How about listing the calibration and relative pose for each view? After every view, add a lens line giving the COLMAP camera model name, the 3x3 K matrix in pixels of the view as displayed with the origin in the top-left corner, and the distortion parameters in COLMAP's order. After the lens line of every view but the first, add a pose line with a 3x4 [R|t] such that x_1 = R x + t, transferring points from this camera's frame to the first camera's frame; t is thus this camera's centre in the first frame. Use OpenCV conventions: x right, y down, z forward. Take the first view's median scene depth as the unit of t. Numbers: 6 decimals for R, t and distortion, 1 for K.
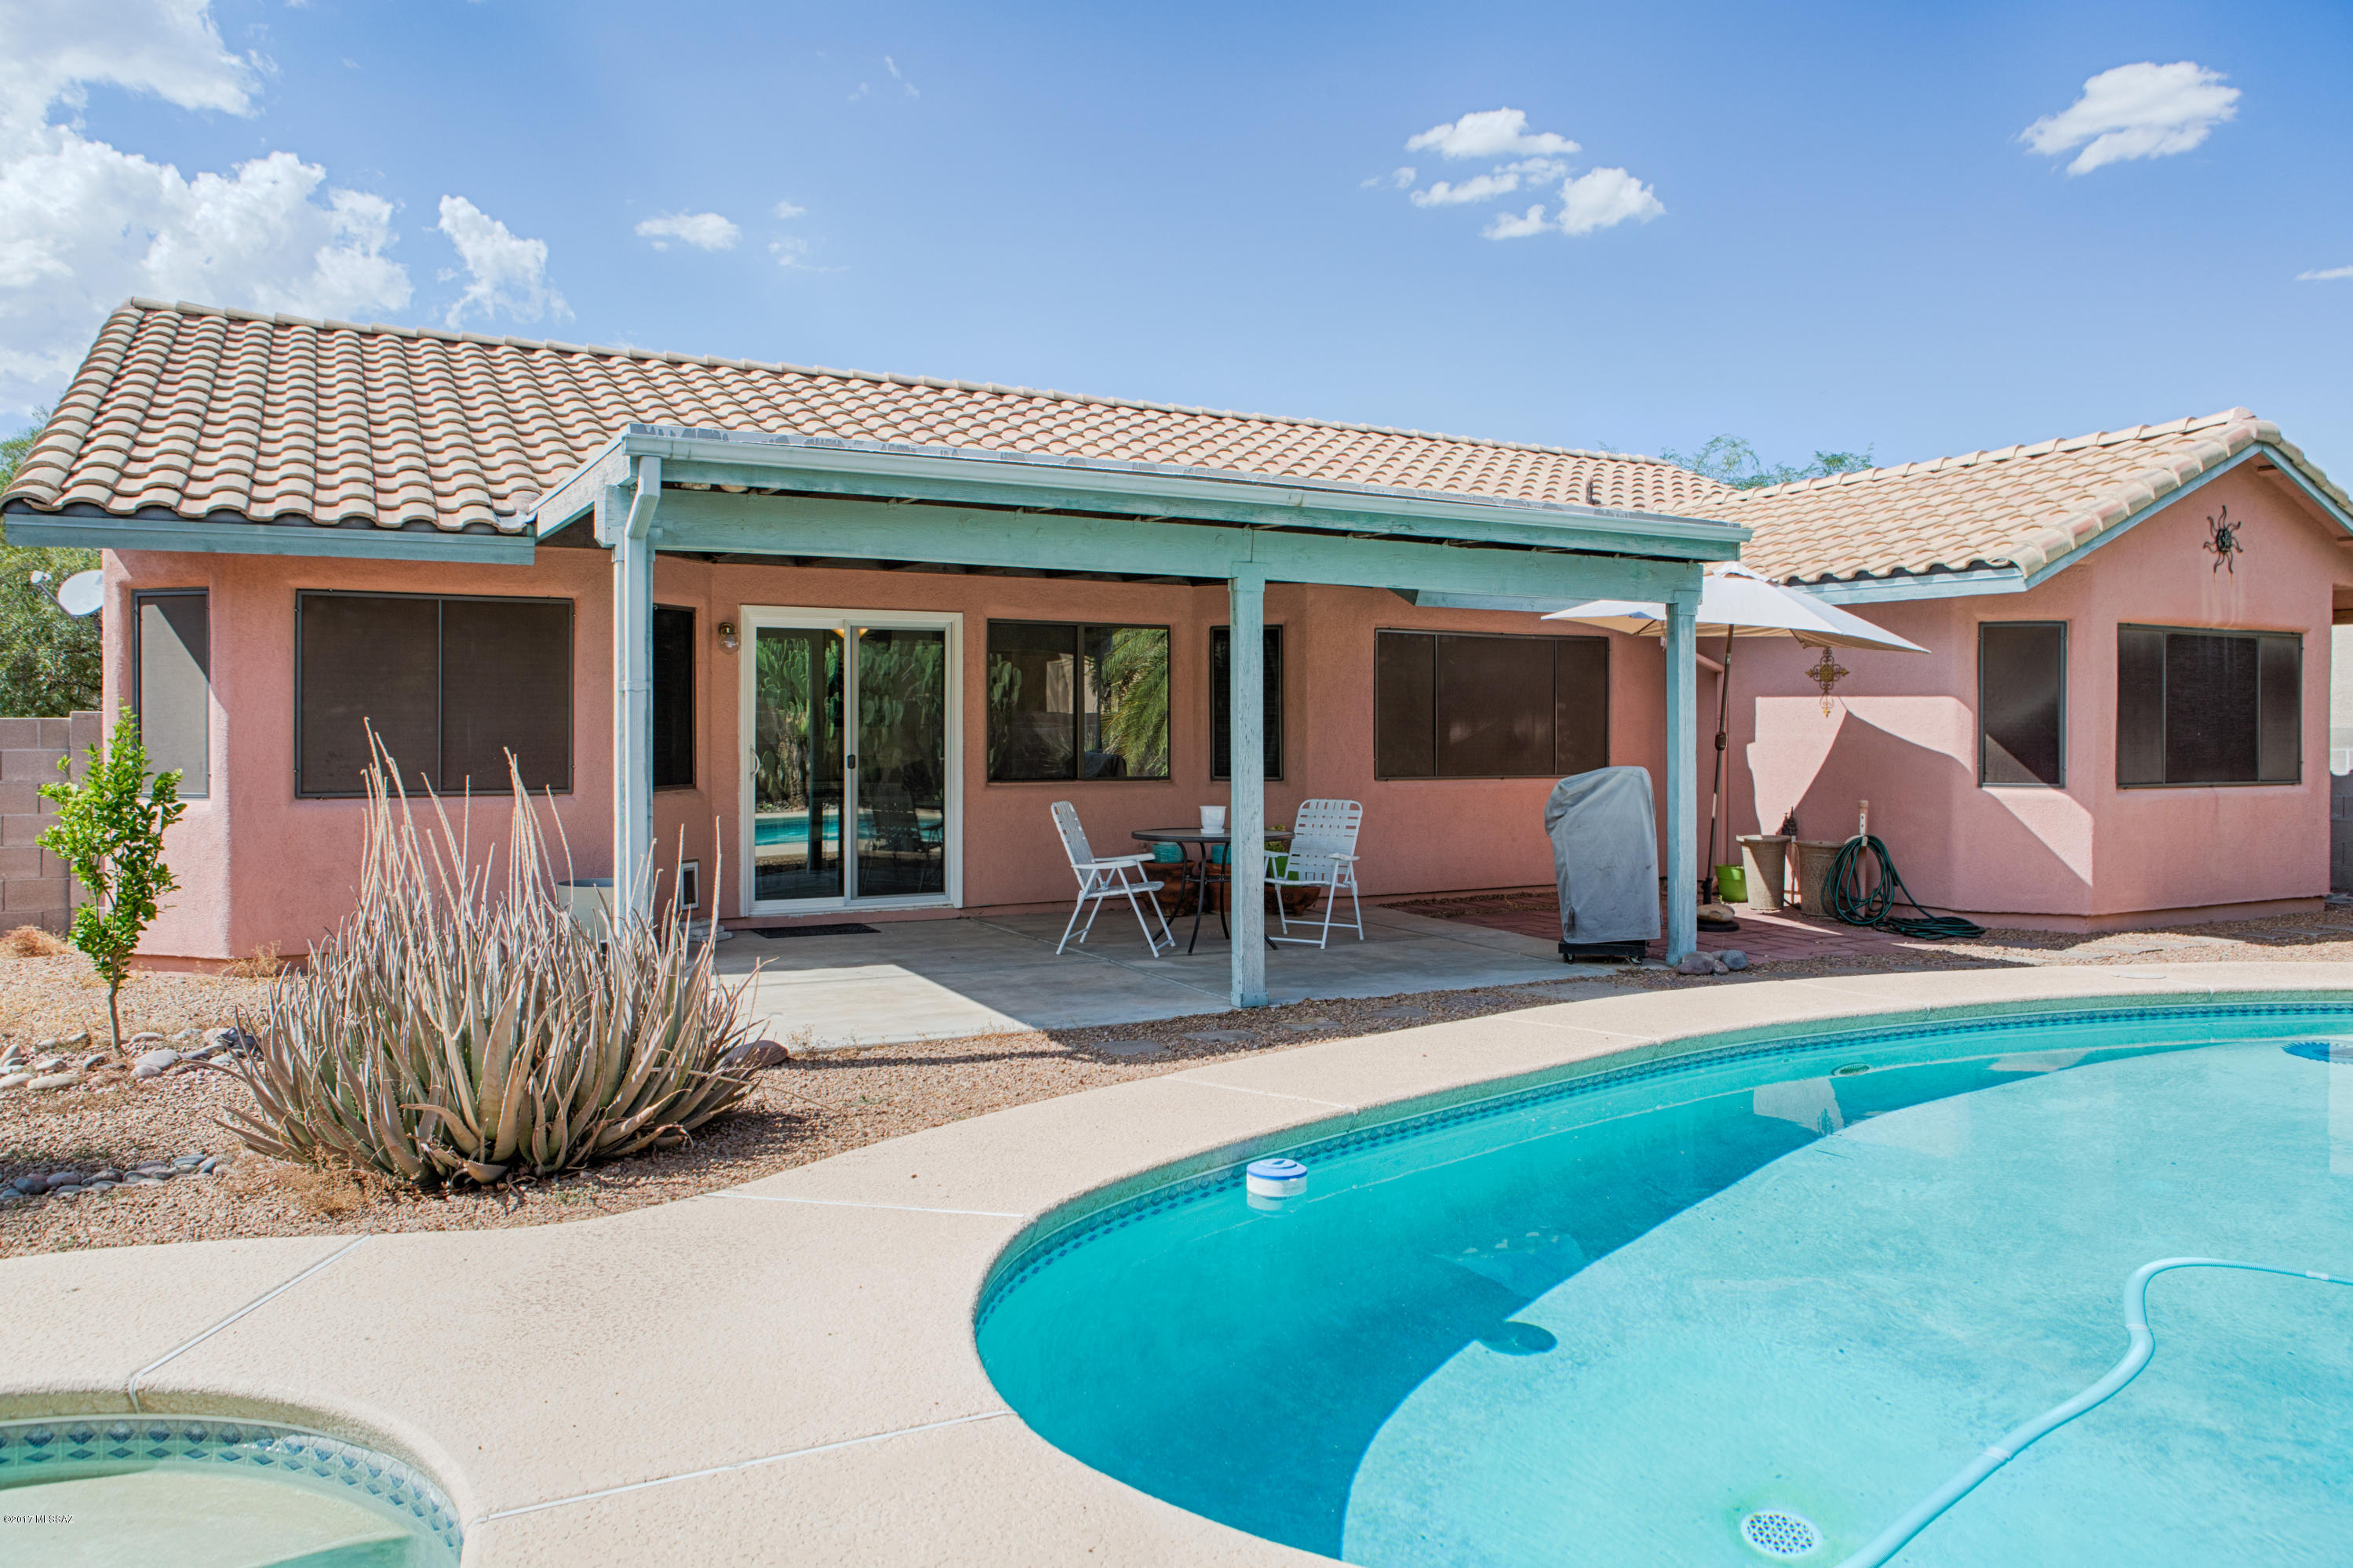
lens RADIAL K [[1633.4, 0, 1175.7], [0, 1633.4, 774.1], [0, 0, 1]] dist [-0.132739, 0.148686]
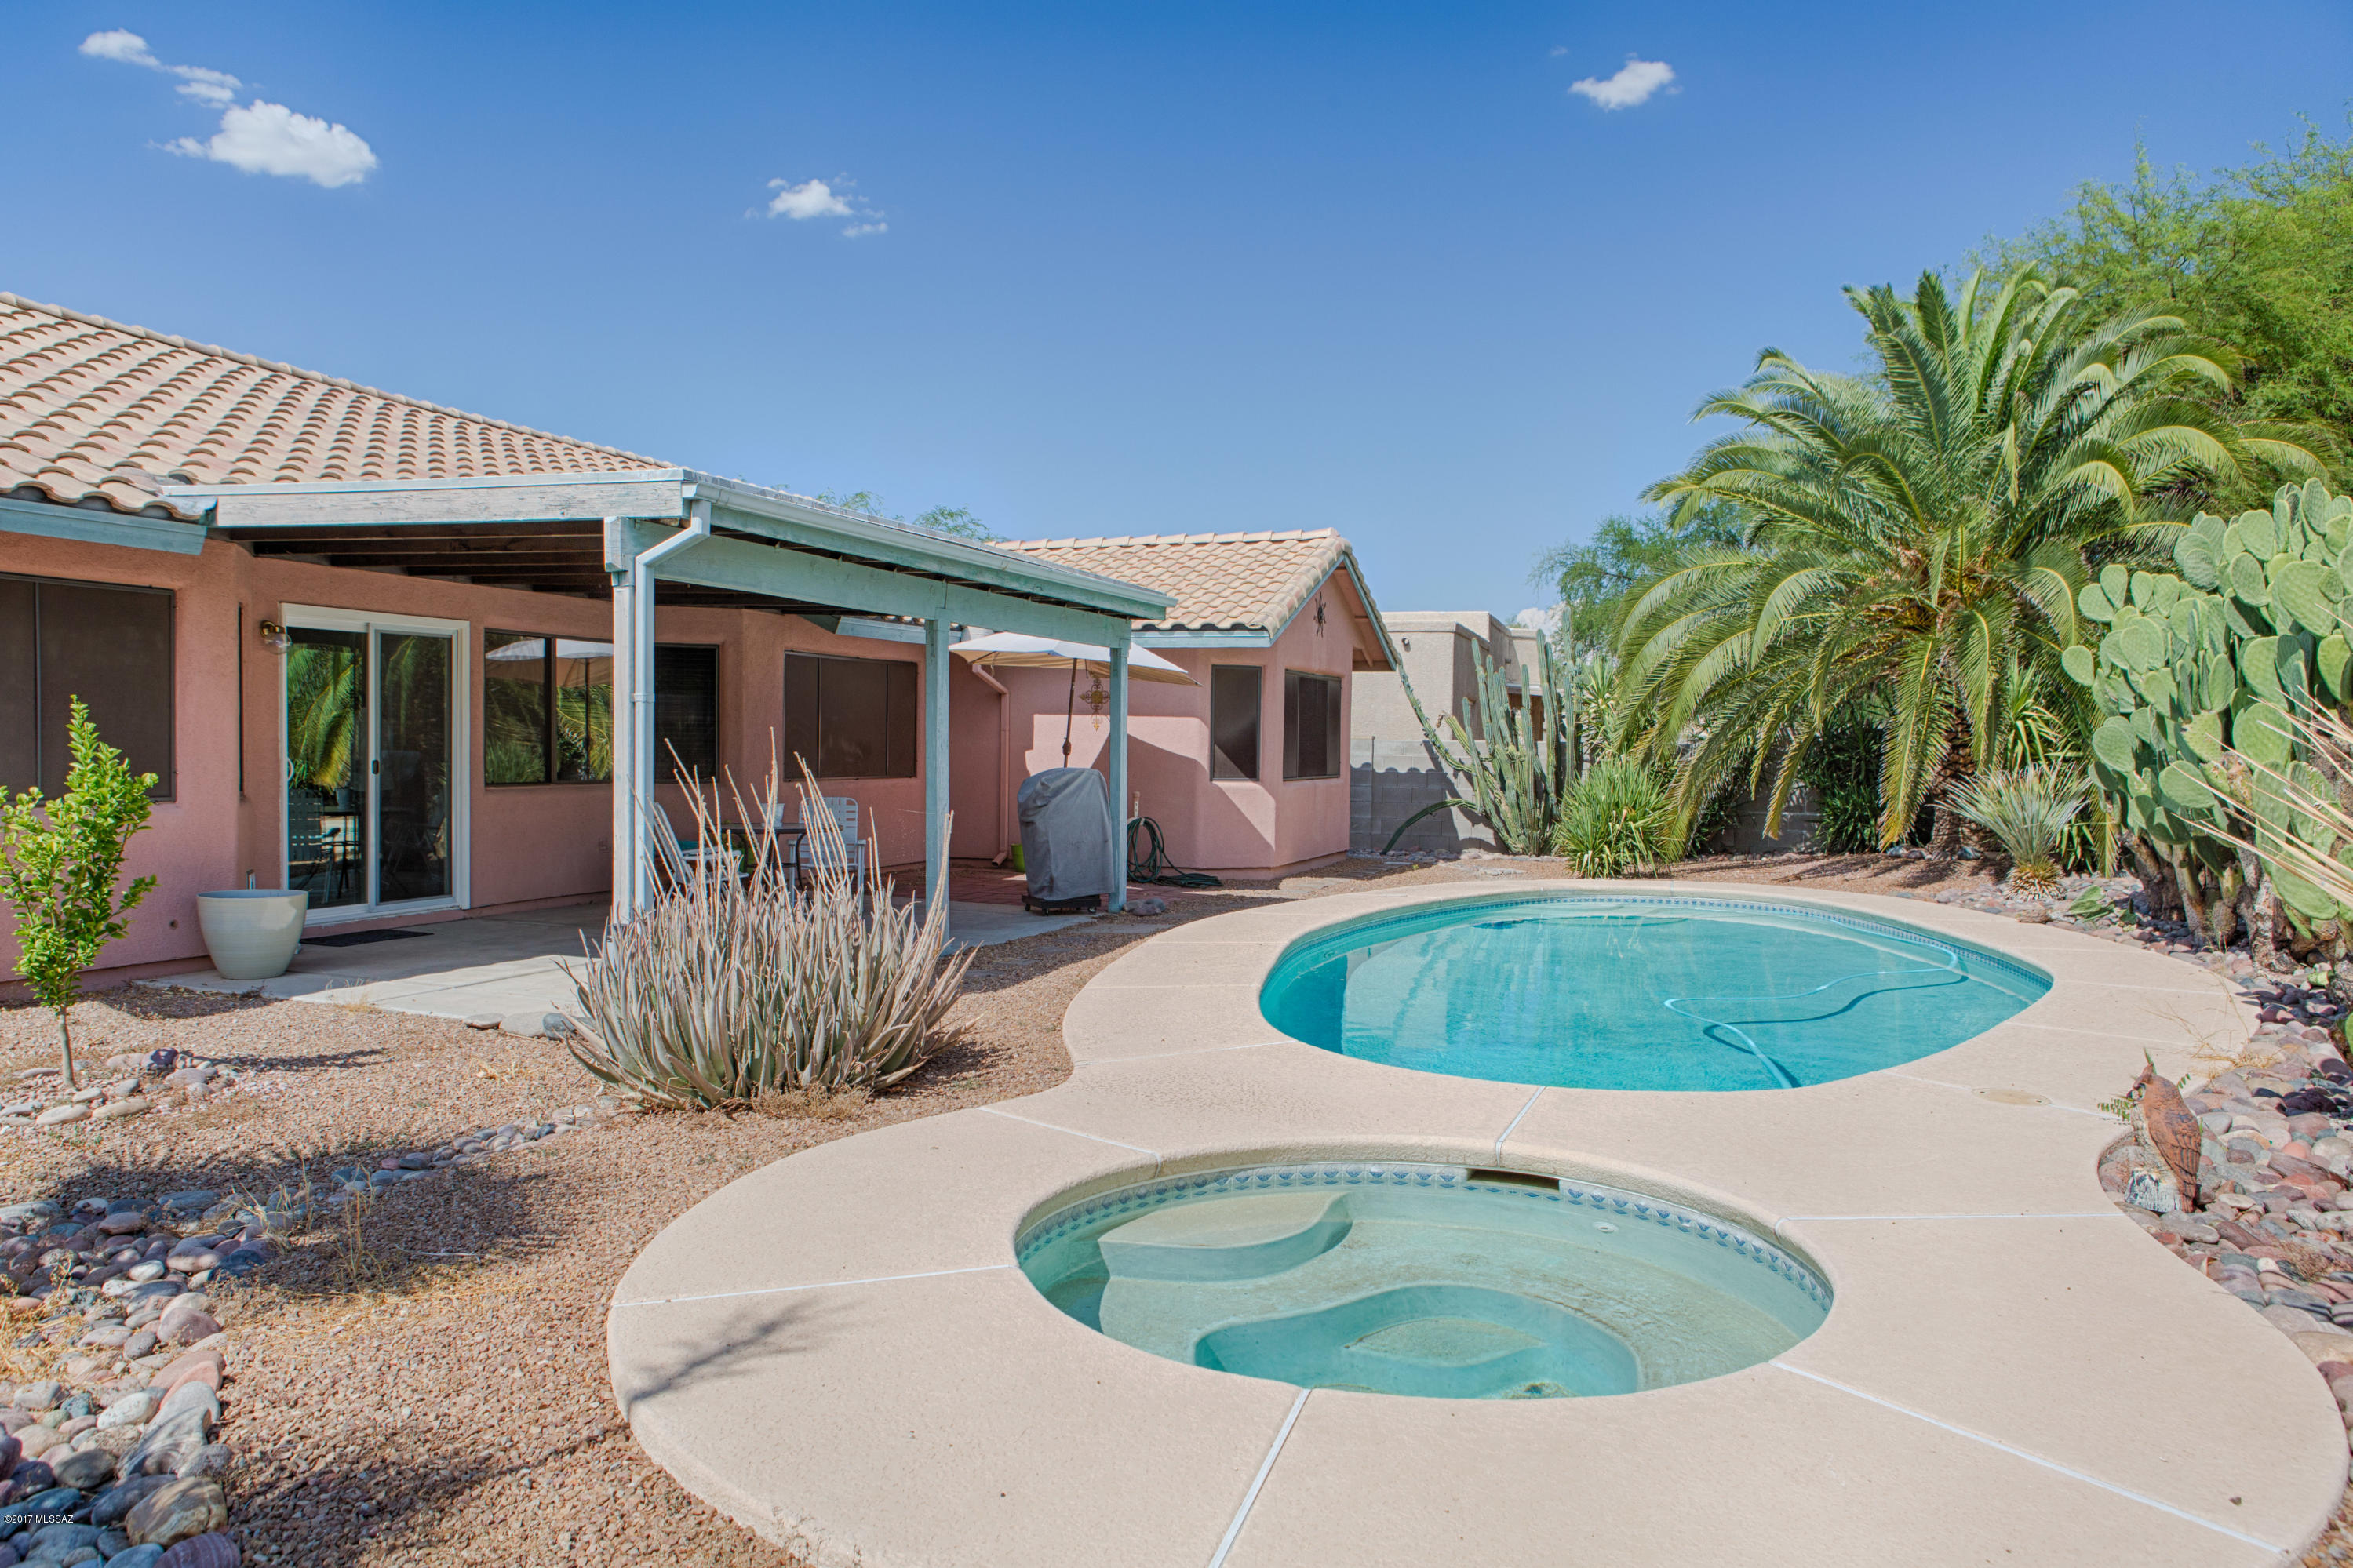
lens RADIAL K [[1615.0, 0, 1192.1], [0, 1615.0, 789.3], [0, 0, 1]] dist [-0.050740, 0.034943]
pose [[0.744828, -0.013340, 0.667124, -0.472569], [0.009490, 0.999911, 0.009399, 0.001701], [-0.667189, -0.000670, 0.744888, -0.056696]]
